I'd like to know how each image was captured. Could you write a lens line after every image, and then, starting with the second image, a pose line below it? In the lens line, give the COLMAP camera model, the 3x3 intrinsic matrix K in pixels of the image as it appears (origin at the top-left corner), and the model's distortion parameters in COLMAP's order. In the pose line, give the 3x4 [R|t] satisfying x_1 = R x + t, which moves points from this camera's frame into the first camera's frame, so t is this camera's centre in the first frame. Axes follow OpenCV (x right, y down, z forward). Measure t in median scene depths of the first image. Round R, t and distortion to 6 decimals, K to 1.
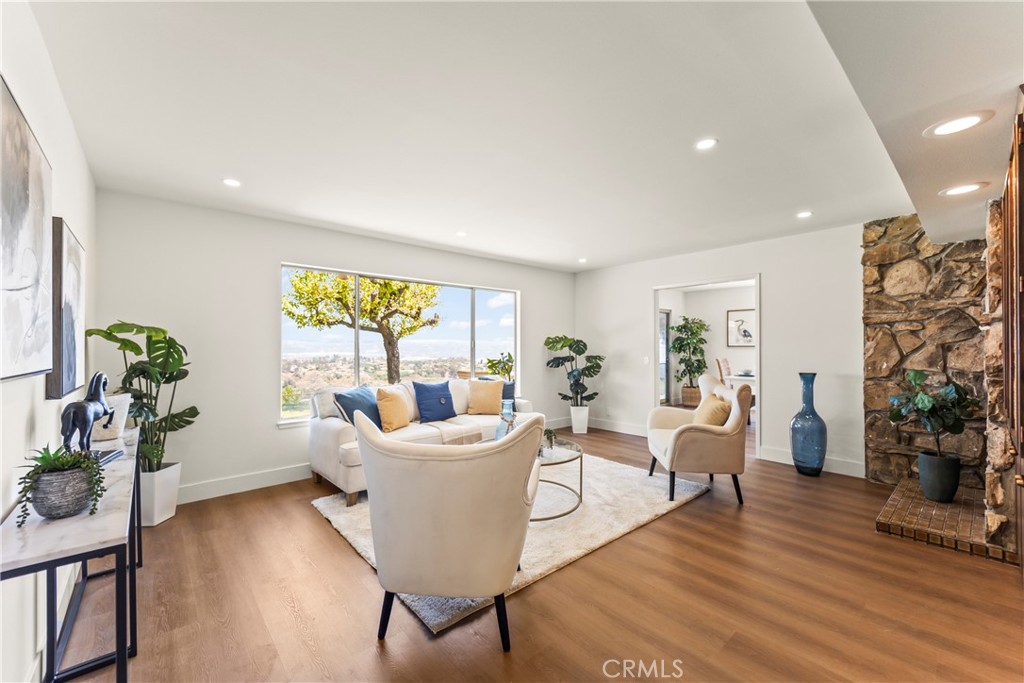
lens RADIAL K [[405.8, 0, 509.7], [0, 405.8, 340.8], [0, 0, 1]] dist [0.028255, -0.015926]
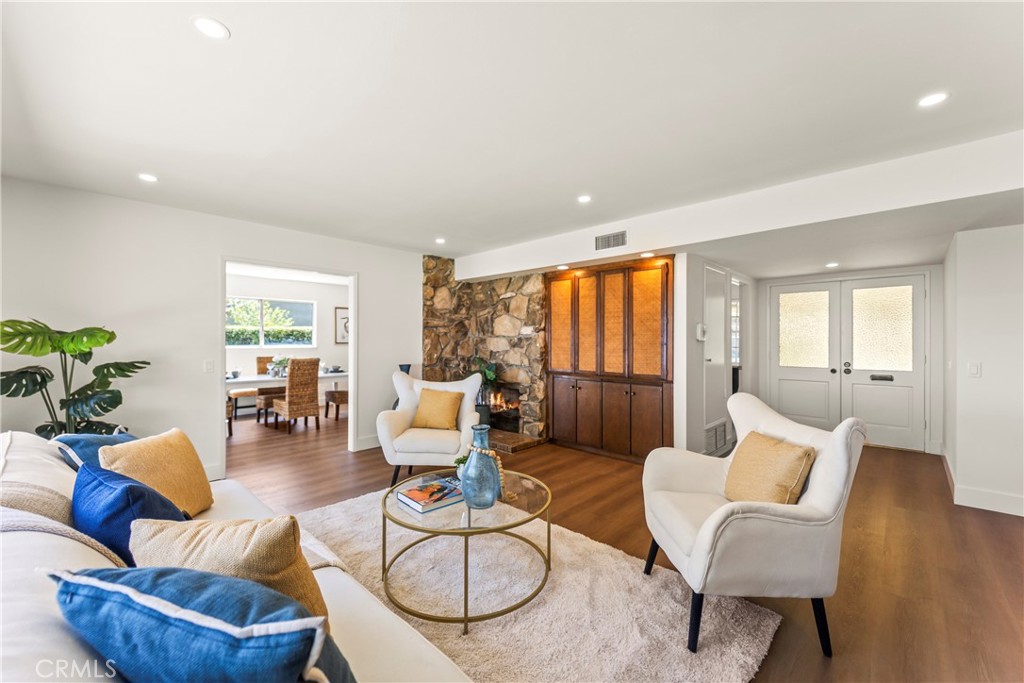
lens RADIAL K [[405.8, 0, 509.7], [0, 405.8, 340.8], [0, 0, 1]] dist [0.028255, -0.015926]
pose [[-0.087757, 0.005713, 0.996126, -0.455670], [-0.011161, 0.999915, -0.006718, 0.011039], [-0.996079, -0.011707, -0.087686, 0.707469]]
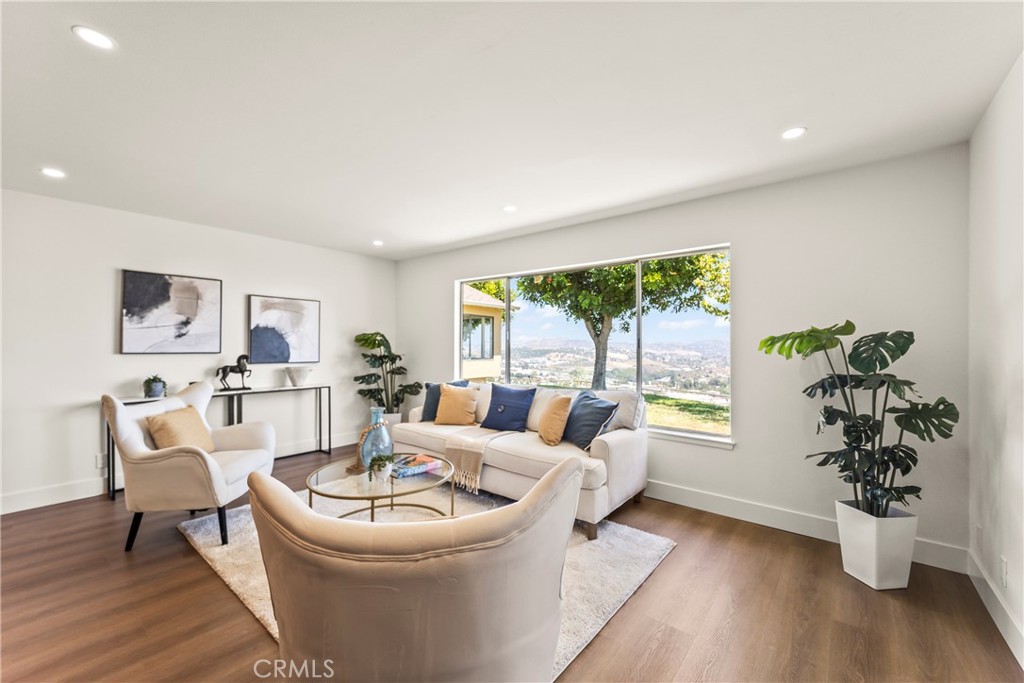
lens RADIAL K [[413.0, 0, 515.0], [0, 413.0, 339.8], [0, 0, 1]] dist [0.001036, -0.000037]
pose [[0.171365, -0.007669, -0.985178, 0.640089], [0.007573, 0.999950, -0.006467, 0.006077], [0.985179, -0.006353, 0.171415, 0.795515]]
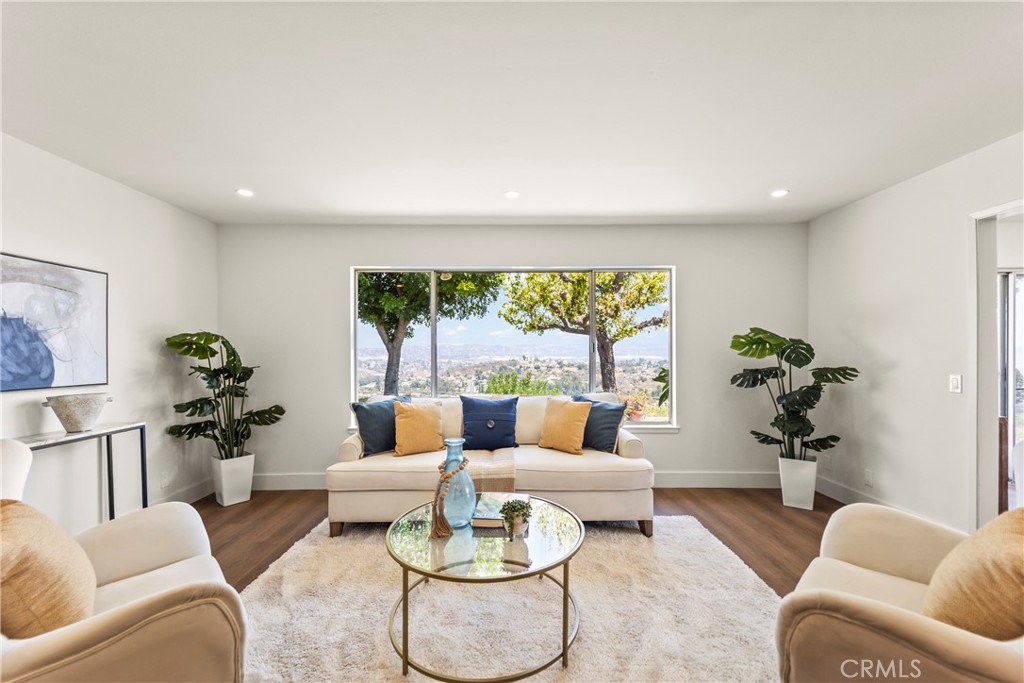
lens RADIAL K [[409.8, 0, 511.3], [0, 409.8, 347.1], [0, 0, 1]] dist [0.025686, -0.015055]
pose [[0.754832, -0.005664, -0.655894, 0.324468], [0.009855, 0.999948, 0.002706, 0.004057], [0.655844, -0.008506, 0.754848, 0.413216]]
